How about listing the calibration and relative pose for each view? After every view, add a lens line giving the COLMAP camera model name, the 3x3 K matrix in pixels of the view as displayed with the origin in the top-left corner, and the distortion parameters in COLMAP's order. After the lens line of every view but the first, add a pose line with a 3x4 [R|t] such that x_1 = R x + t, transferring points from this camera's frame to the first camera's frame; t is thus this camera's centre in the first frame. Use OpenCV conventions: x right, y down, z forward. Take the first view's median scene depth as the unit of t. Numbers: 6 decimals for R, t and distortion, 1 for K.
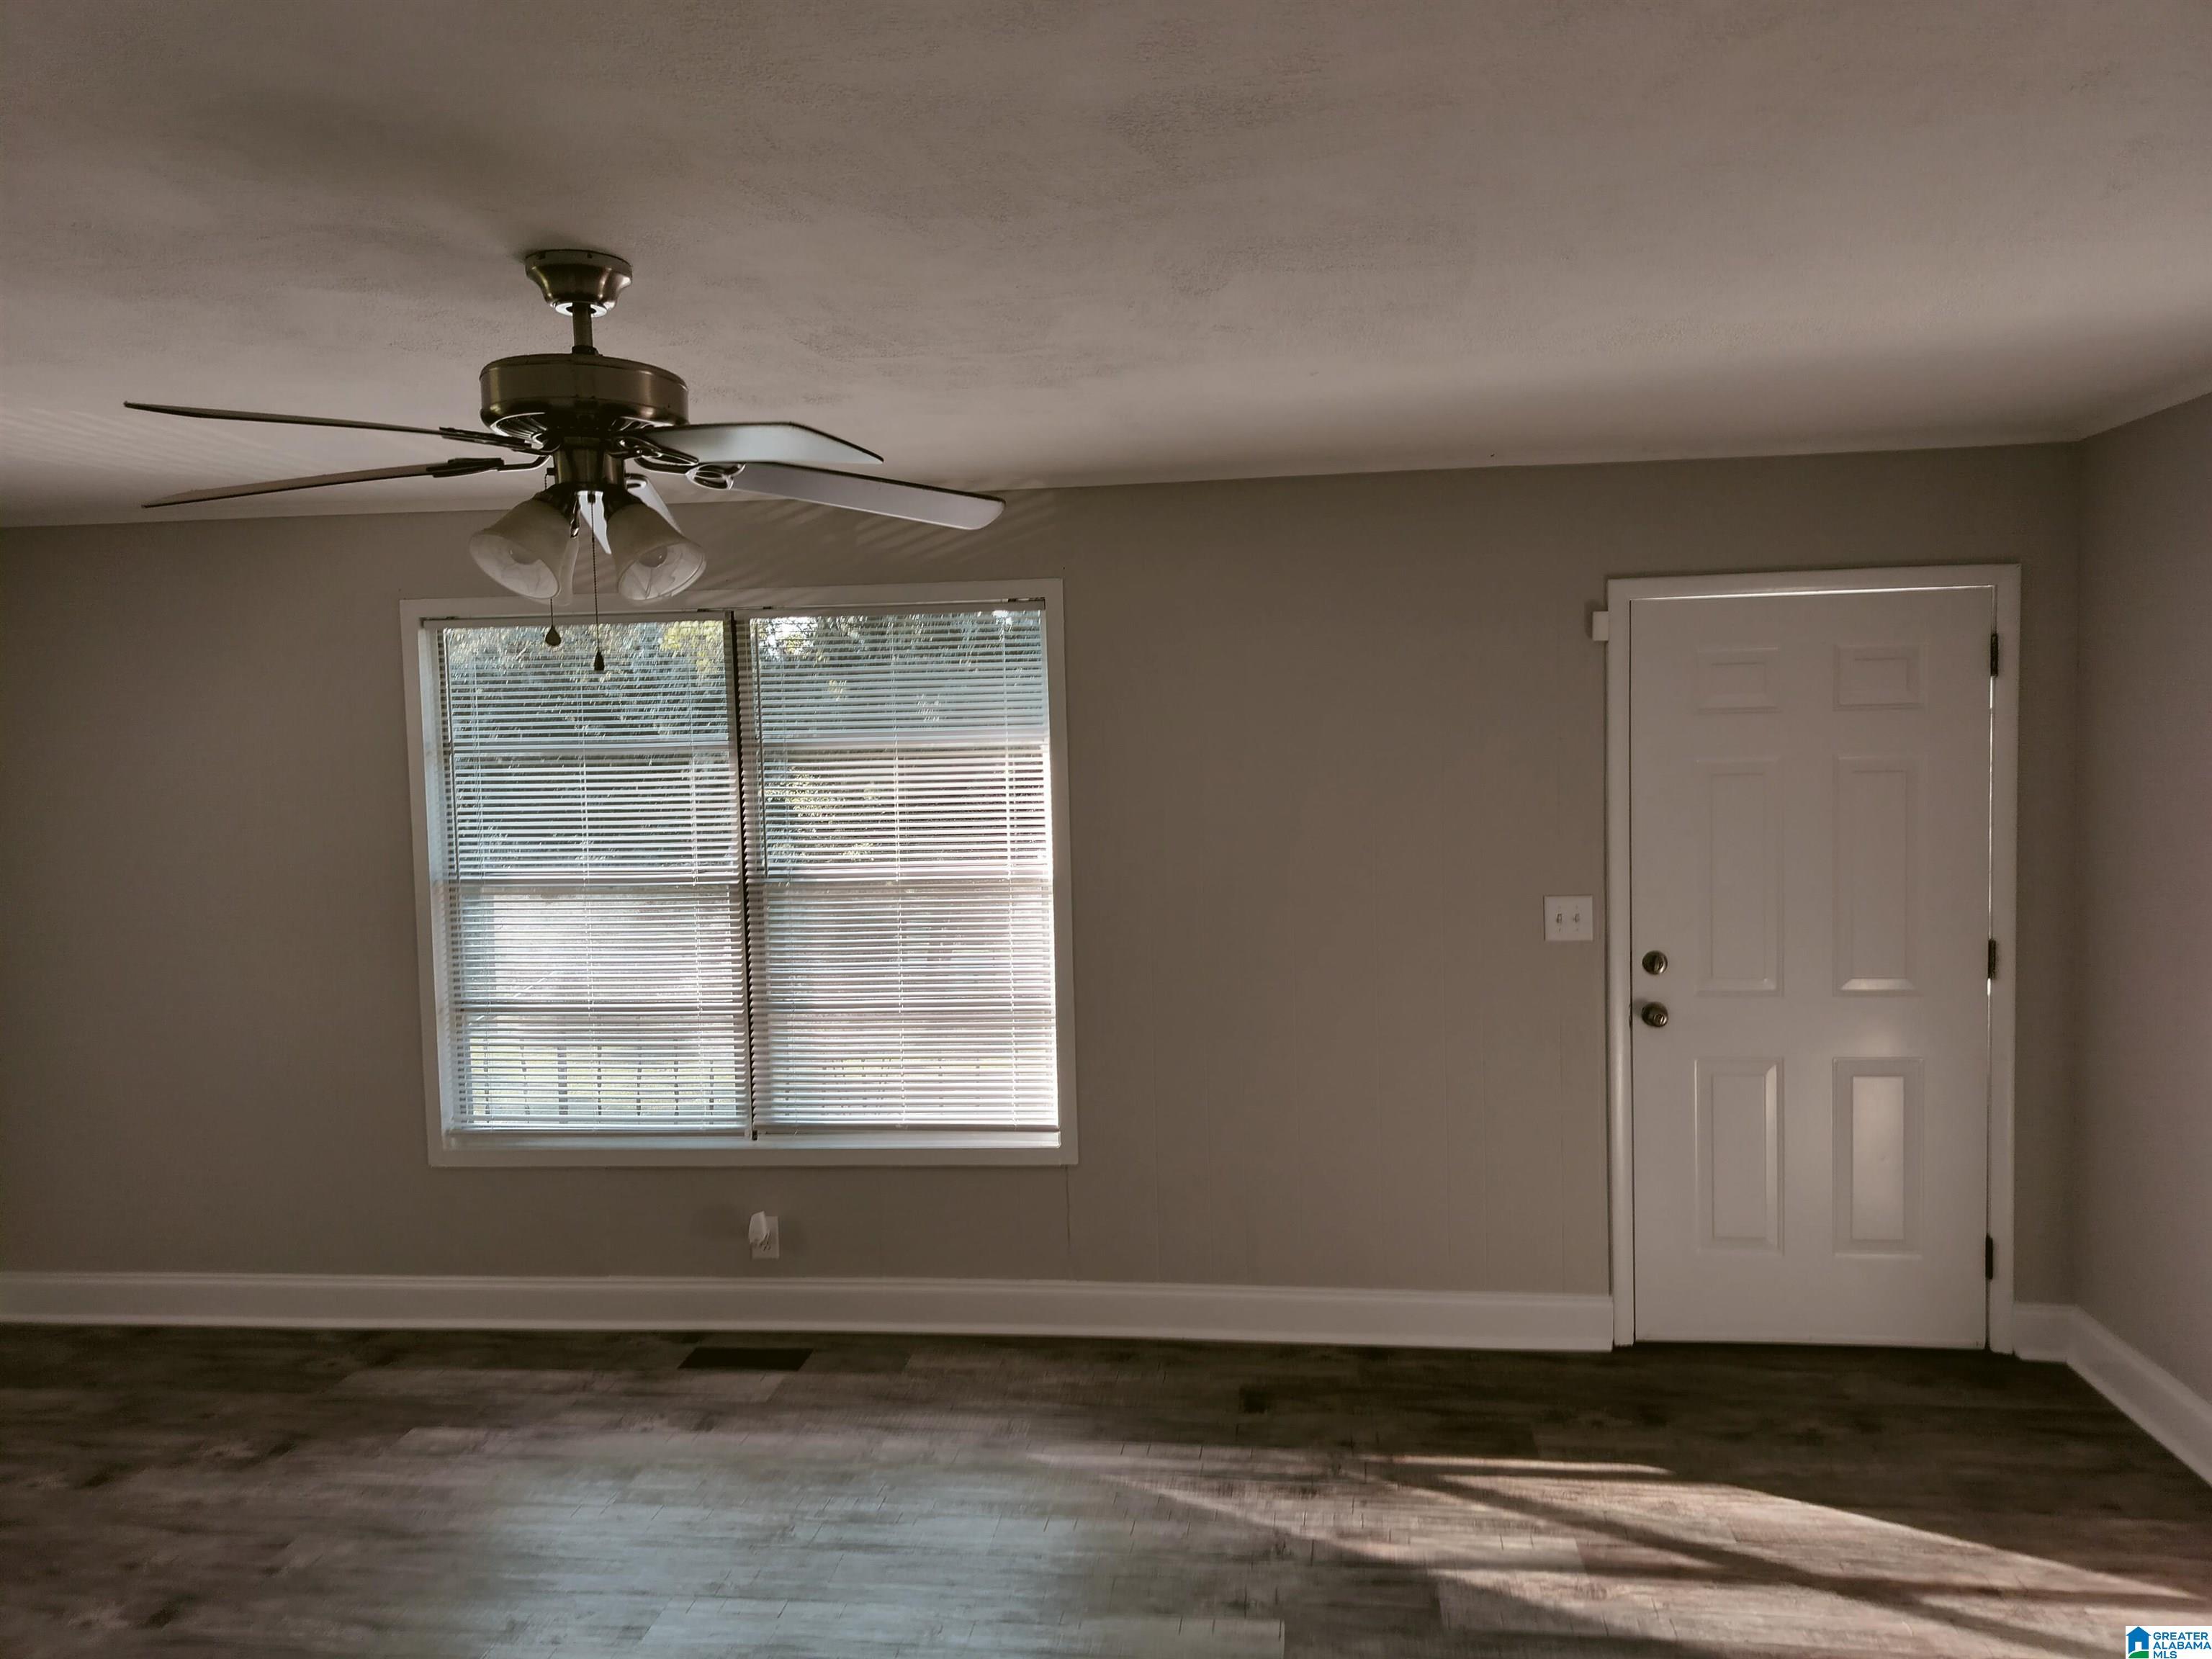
lens RADIAL K [[1554.3, 0, 1113.0], [0, 1554.3, 835.0], [0, 0, 1]] dist [0.054606, -0.052841]
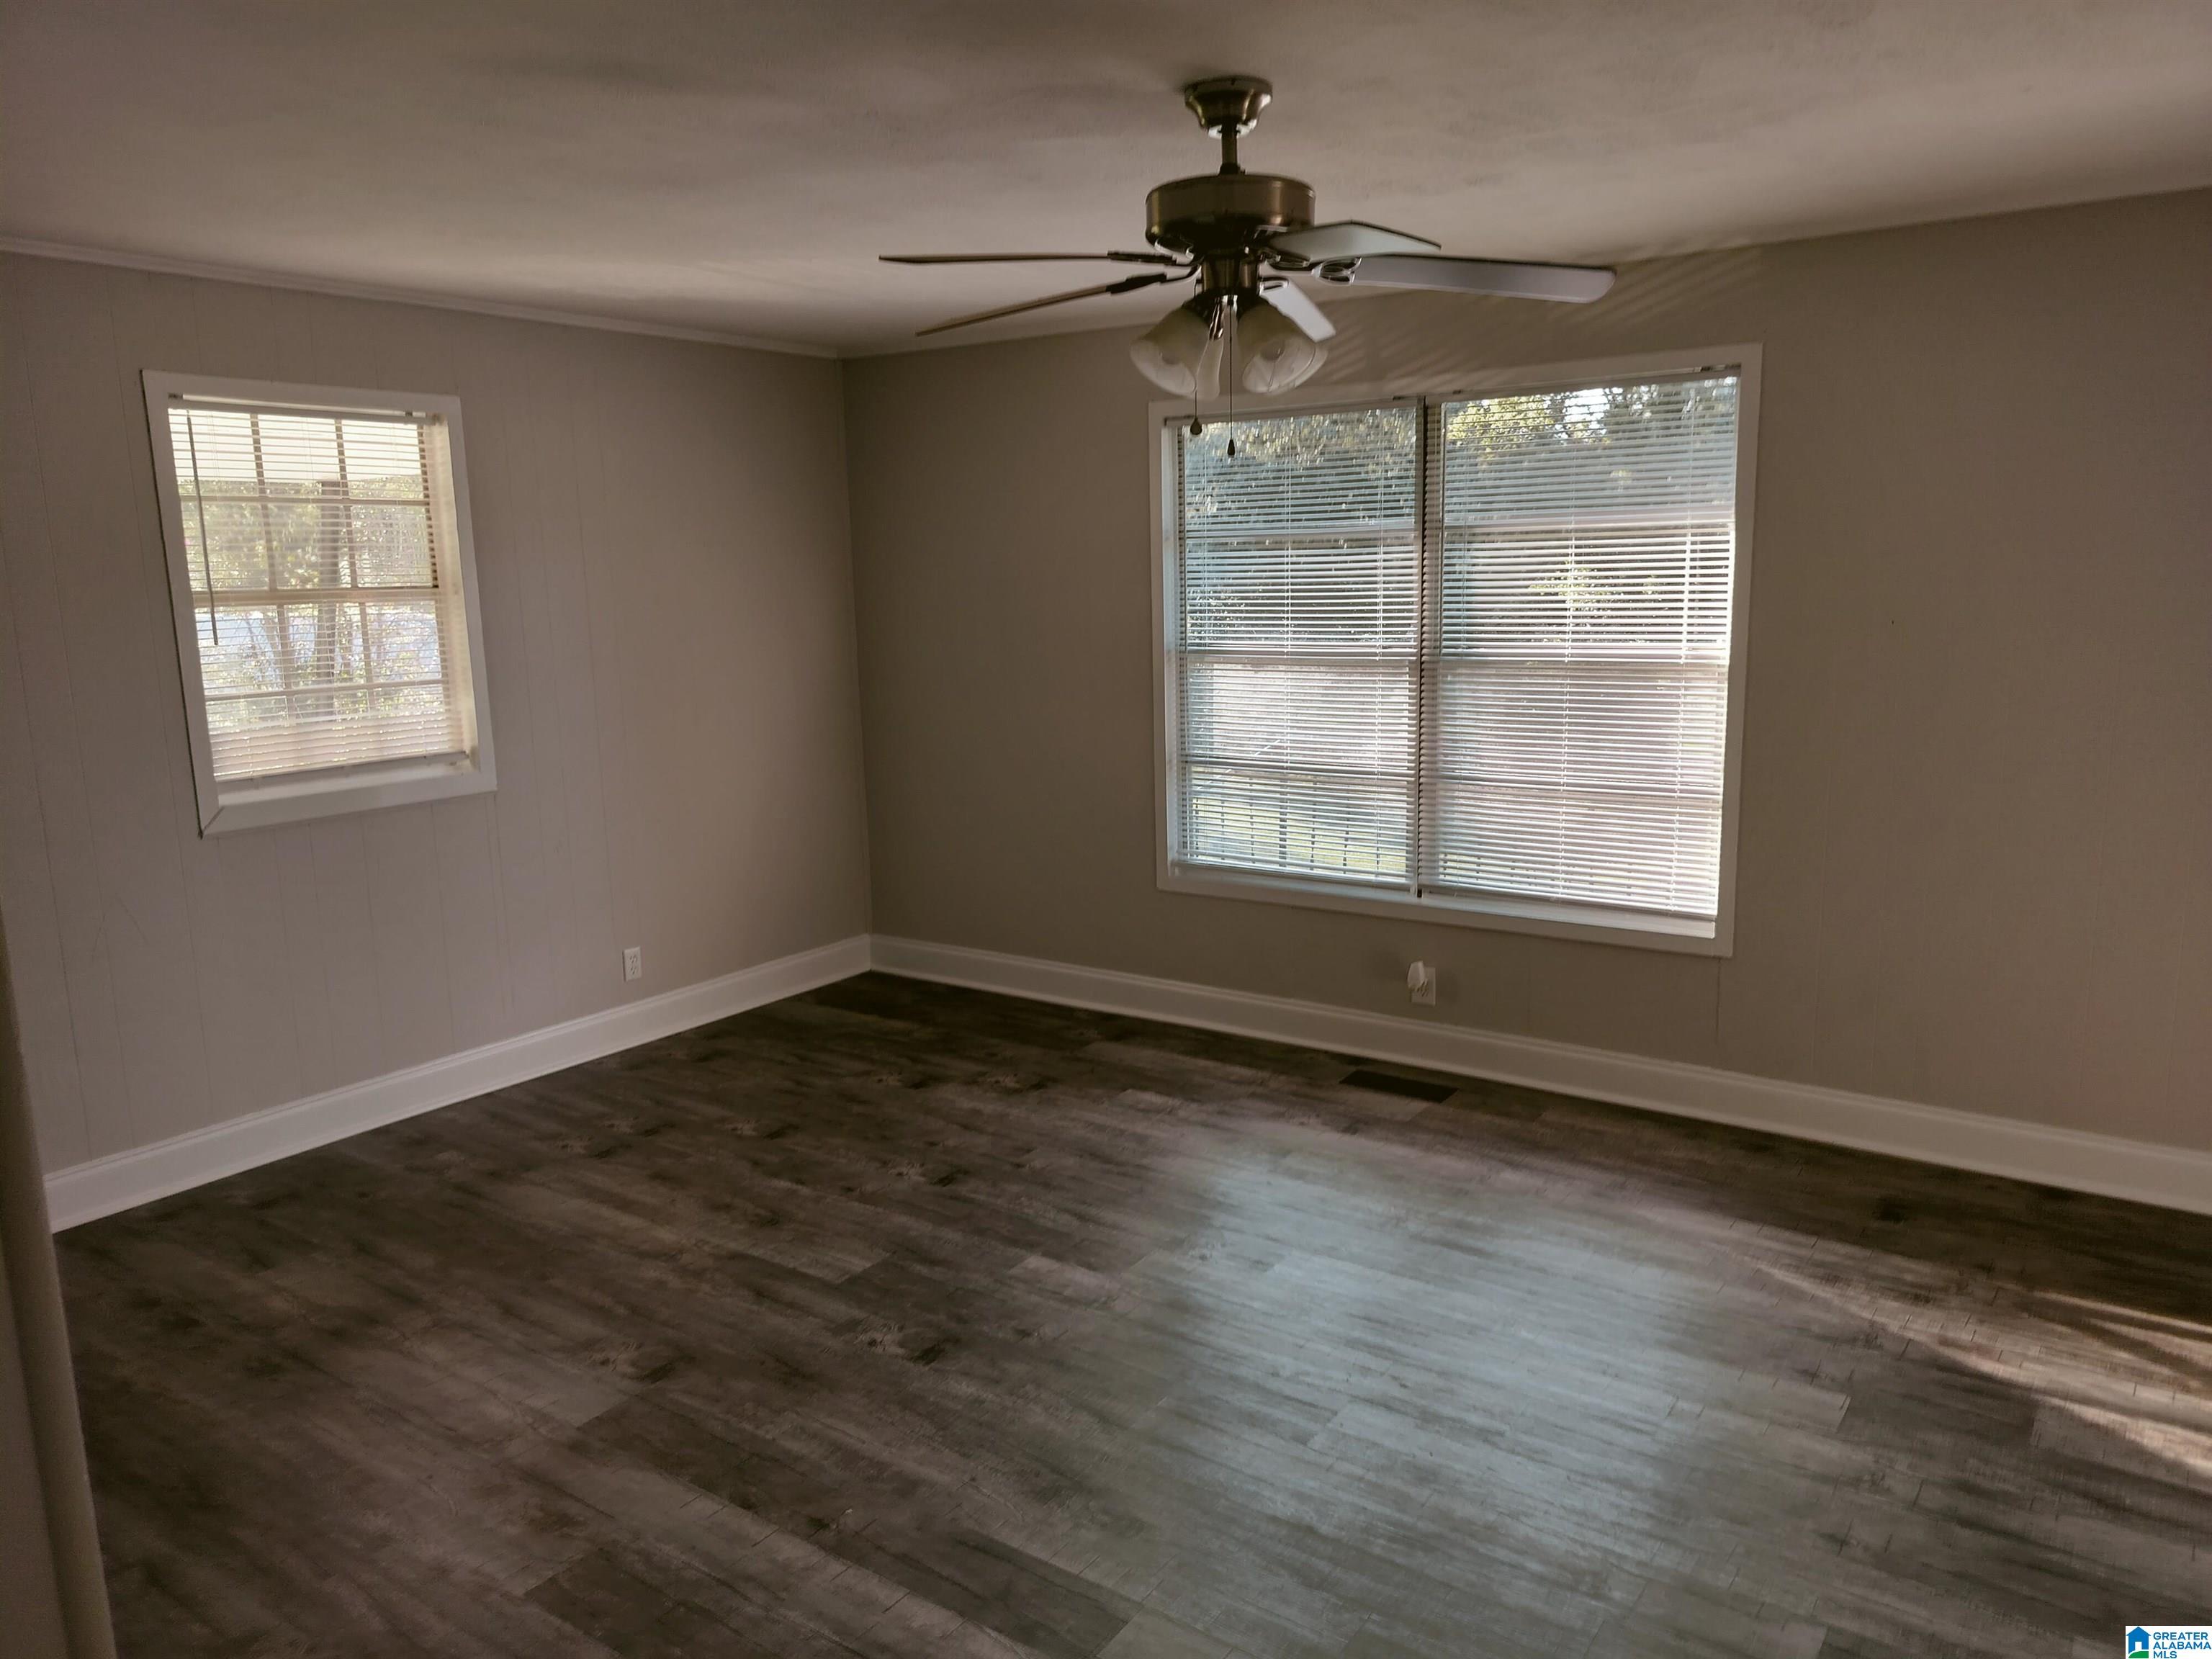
lens RADIAL K [[1554.3, 0, 1095.4], [0, 1554.3, 849.7], [0, 0, 1]] dist [0.054606, -0.052841]
pose [[0.874333, 0.094383, -0.476061, 0.102523], [-0.027992, 0.989082, 0.144682, 0.012941], [0.484519, -0.113174, 0.867429, -0.060849]]
